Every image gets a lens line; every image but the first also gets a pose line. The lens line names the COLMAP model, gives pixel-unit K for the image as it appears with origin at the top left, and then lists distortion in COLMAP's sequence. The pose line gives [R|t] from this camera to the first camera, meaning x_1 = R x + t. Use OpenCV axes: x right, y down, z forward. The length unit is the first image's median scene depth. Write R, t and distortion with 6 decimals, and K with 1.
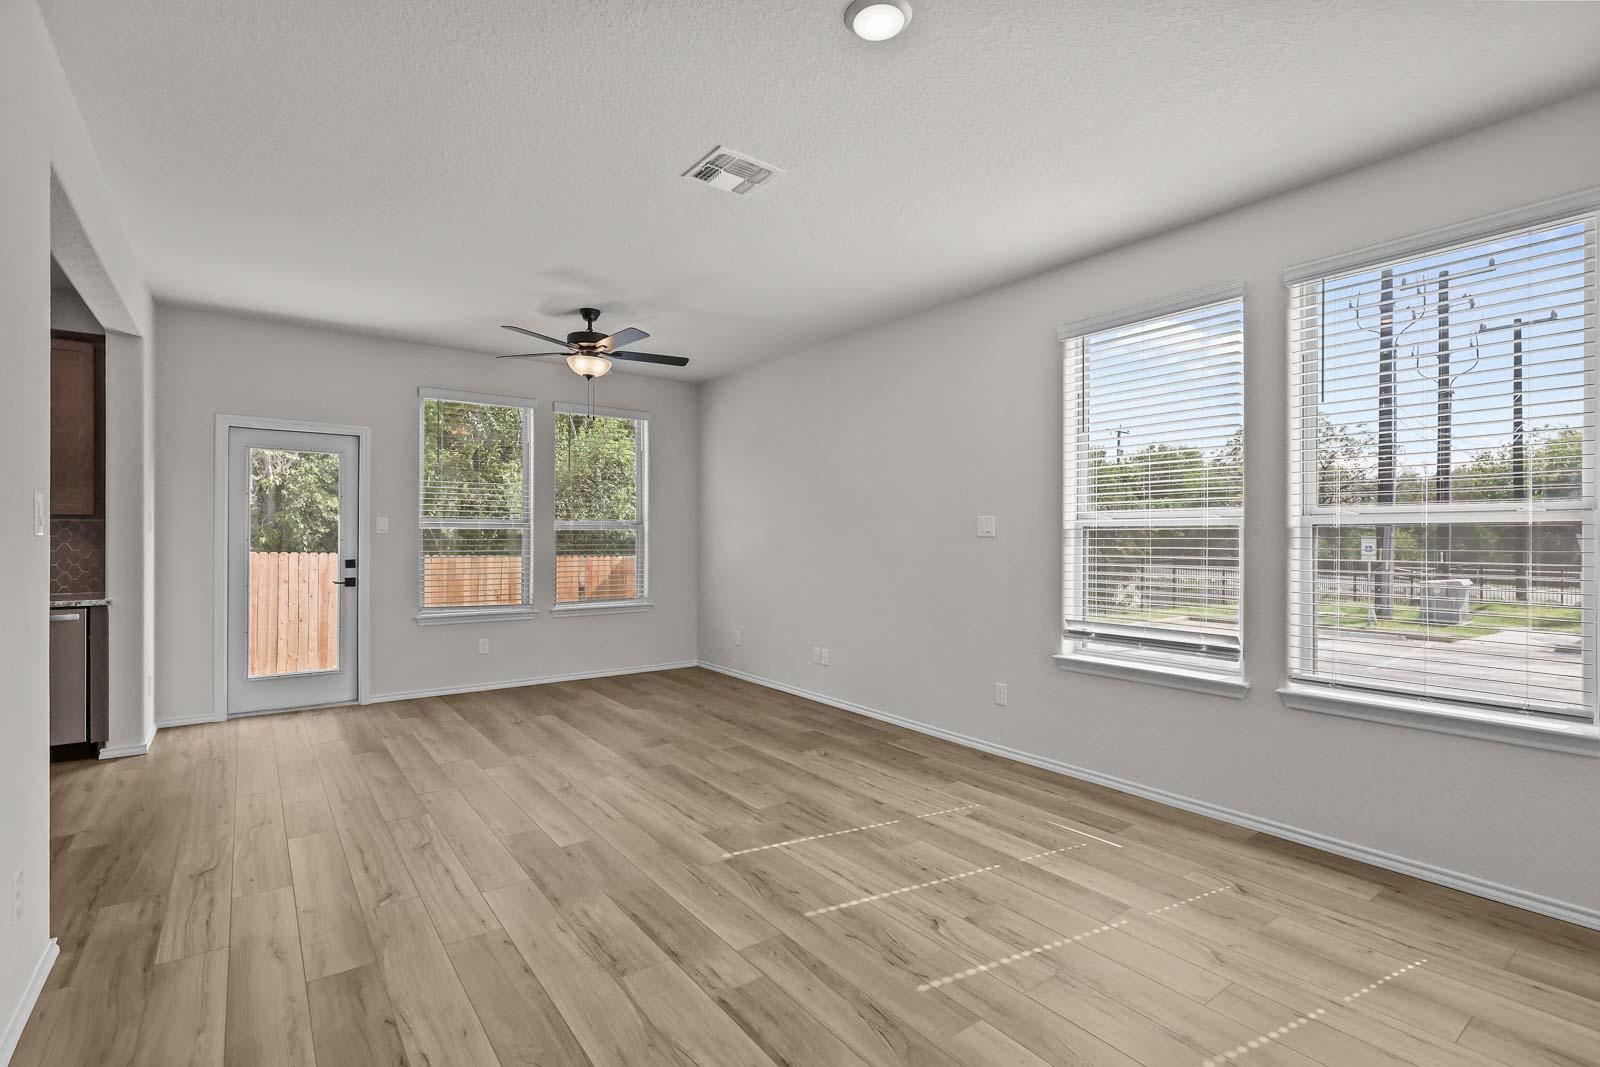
lens RADIAL K [[736.8, 0, 795.3], [0, 736.8, 530.7], [0, 0, 1]] dist [-0.000395, -0.000117]
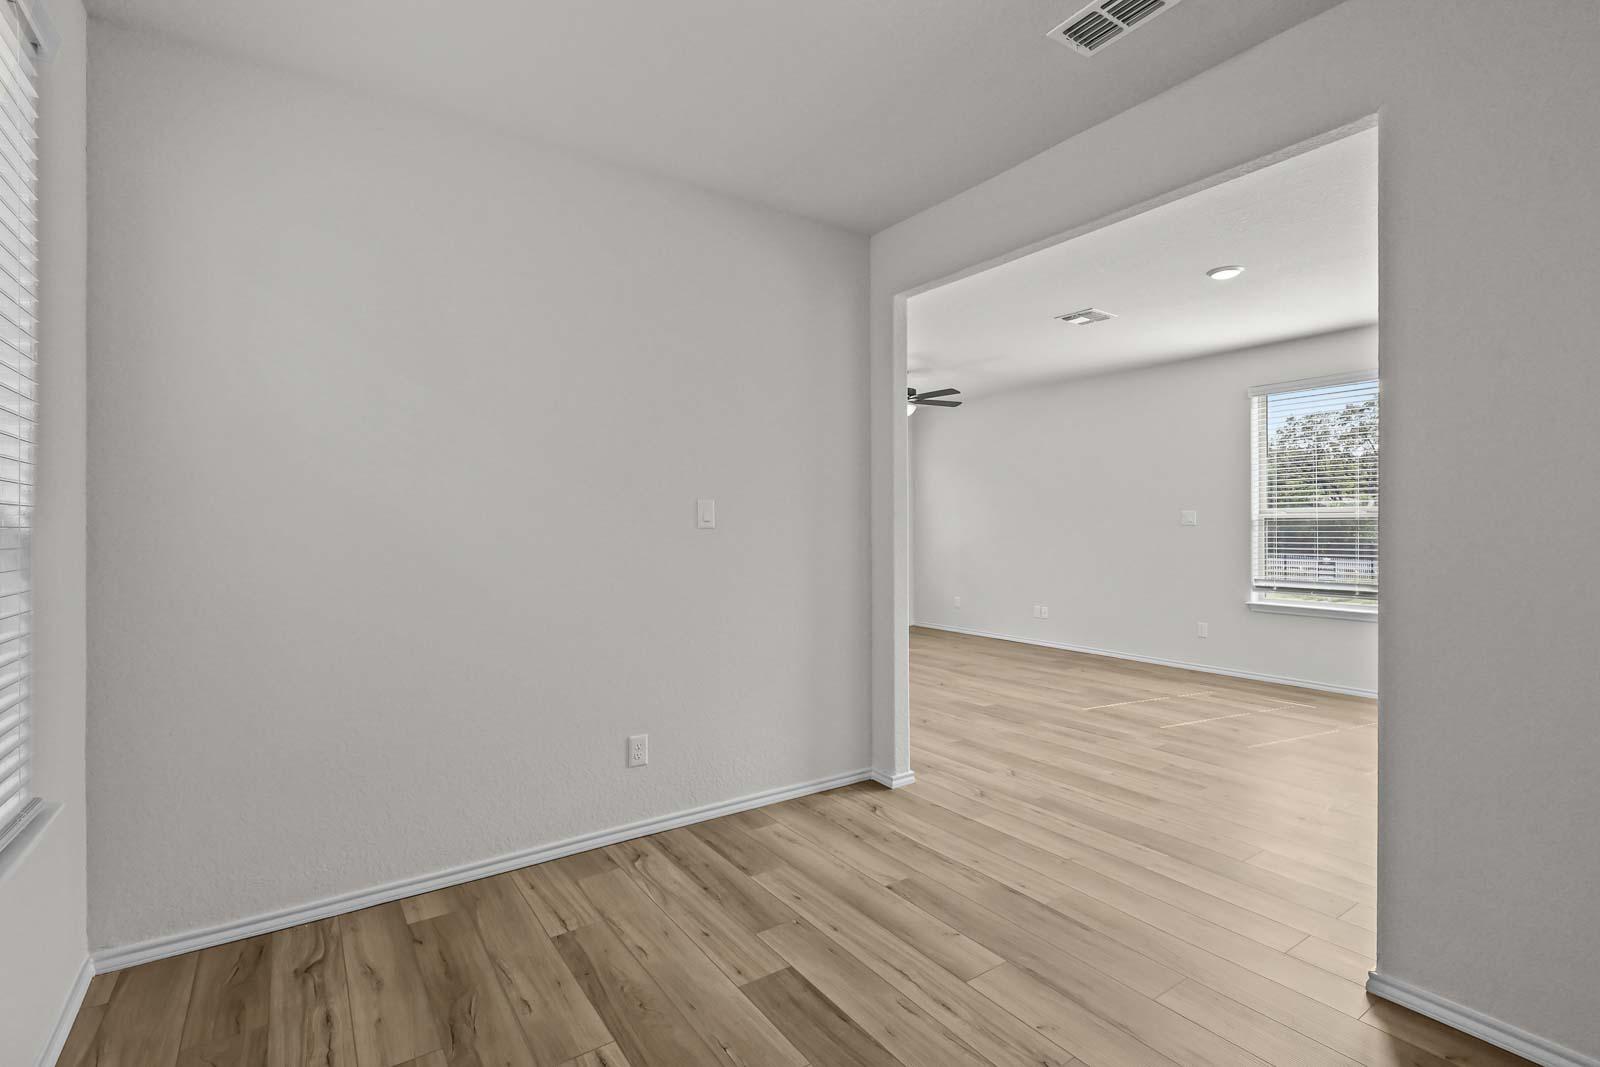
lens RADIAL K [[711.9, 0, 798.9], [0, 711.9, 528.6], [0, 0, 1]] dist [-0.001684, -0.000222]
pose [[0.998879, -0.008635, -0.046539, -0.683200], [0.008969, 0.999935, 0.006972, -0.004684], [0.046476, -0.007382, 0.998892, -0.706973]]
